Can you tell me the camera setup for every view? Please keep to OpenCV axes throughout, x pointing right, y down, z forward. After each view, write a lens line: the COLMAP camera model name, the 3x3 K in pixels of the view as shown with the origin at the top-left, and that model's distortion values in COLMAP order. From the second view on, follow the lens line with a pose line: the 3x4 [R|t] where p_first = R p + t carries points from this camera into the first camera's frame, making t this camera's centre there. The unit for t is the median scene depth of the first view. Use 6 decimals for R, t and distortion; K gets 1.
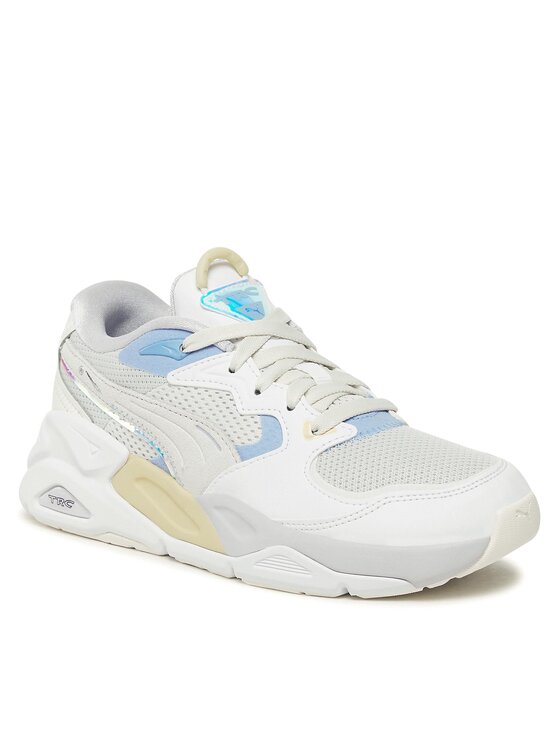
lens RADIAL K [[2215.1, 0, 279.9], [0, 2215.1, 373.2], [0, 0, 1]] dist [0.038592, 0.000000]
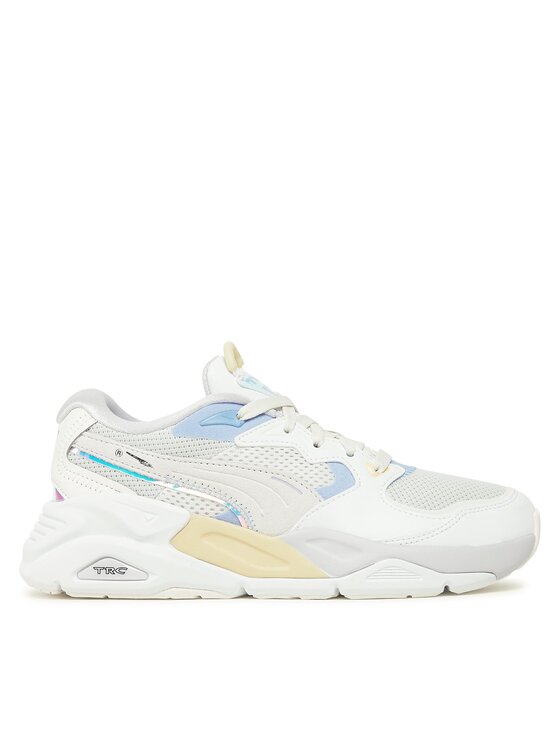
lens RADIAL K [[1567.5, 0, 279.8], [0, 1567.5, 372.1], [0, 0, 1]] dist [-0.024589, 0.000000]
pose [[0.834440, -0.006997, 0.551055, -0.488423], [0.117099, 0.979337, -0.164882, 0.105829], [-0.538515, 0.202112, 0.818017, 0.301794]]
